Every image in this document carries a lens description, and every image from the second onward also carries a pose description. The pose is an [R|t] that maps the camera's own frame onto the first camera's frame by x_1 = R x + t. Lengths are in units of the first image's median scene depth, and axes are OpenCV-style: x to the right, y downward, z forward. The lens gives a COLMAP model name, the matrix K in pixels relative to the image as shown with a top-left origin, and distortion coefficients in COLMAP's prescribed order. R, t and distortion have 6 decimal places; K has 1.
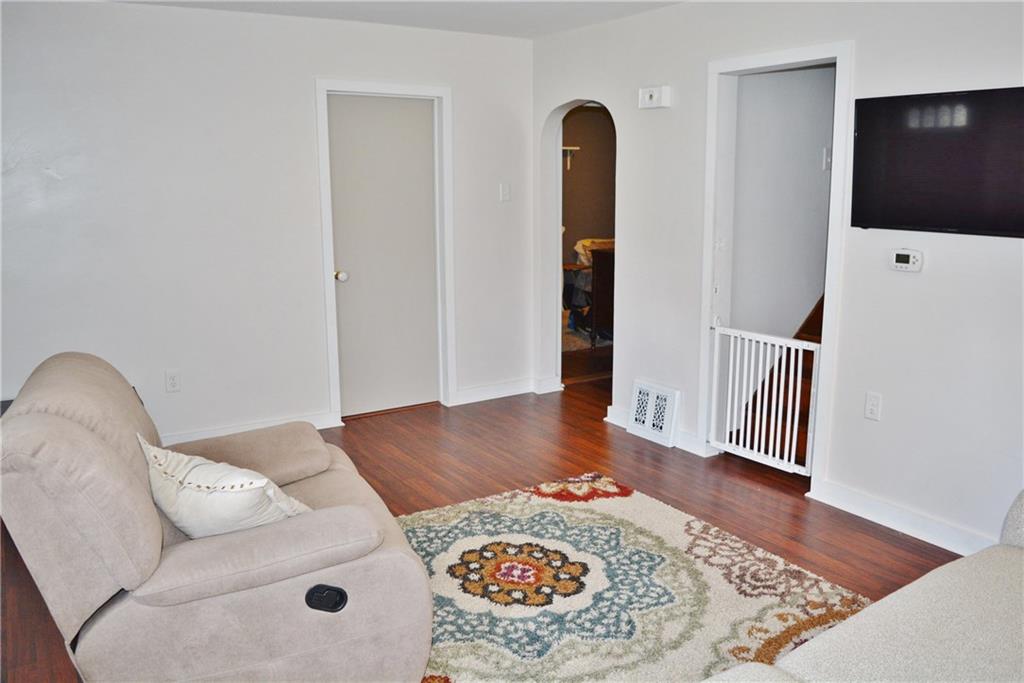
lens RADIAL K [[805.1, 0, 511.8], [0, 805.1, 343.1], [0, 0, 1]] dist [-0.092090, 0.012670]
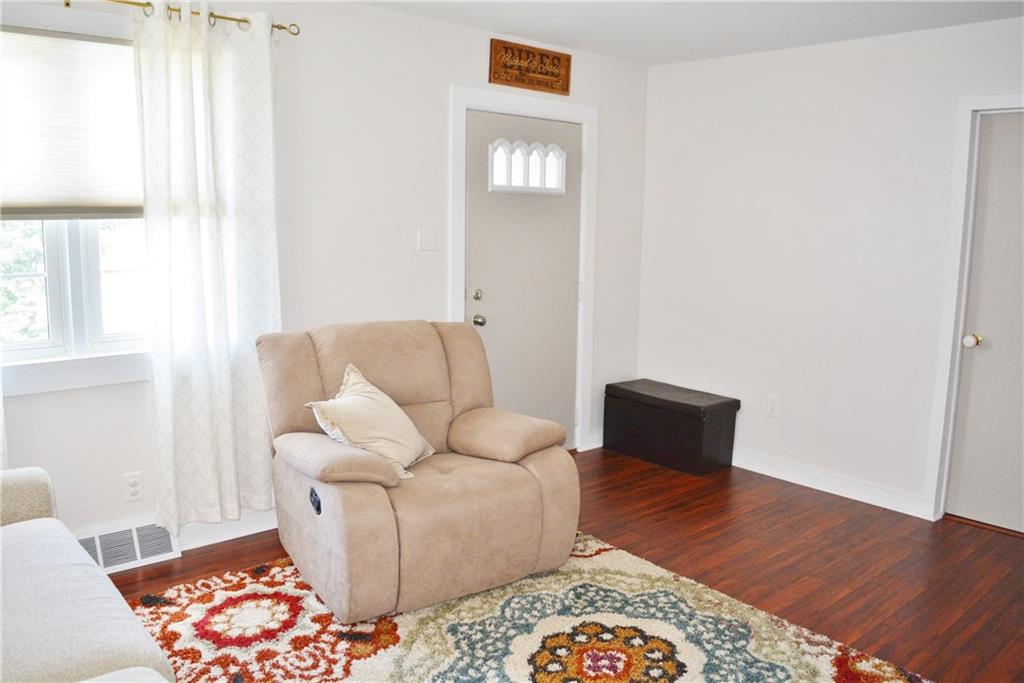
lens RADIAL K [[805.1, 0, 511.9], [0, 805.1, 339.5], [0, 0, 1]] dist [-0.092090, 0.012670]
pose [[0.161245, 0.159449, -0.973949, 0.708353], [-0.213148, 0.969198, 0.123383, -0.125533], [0.963622, 0.187700, 0.190265, 0.622466]]
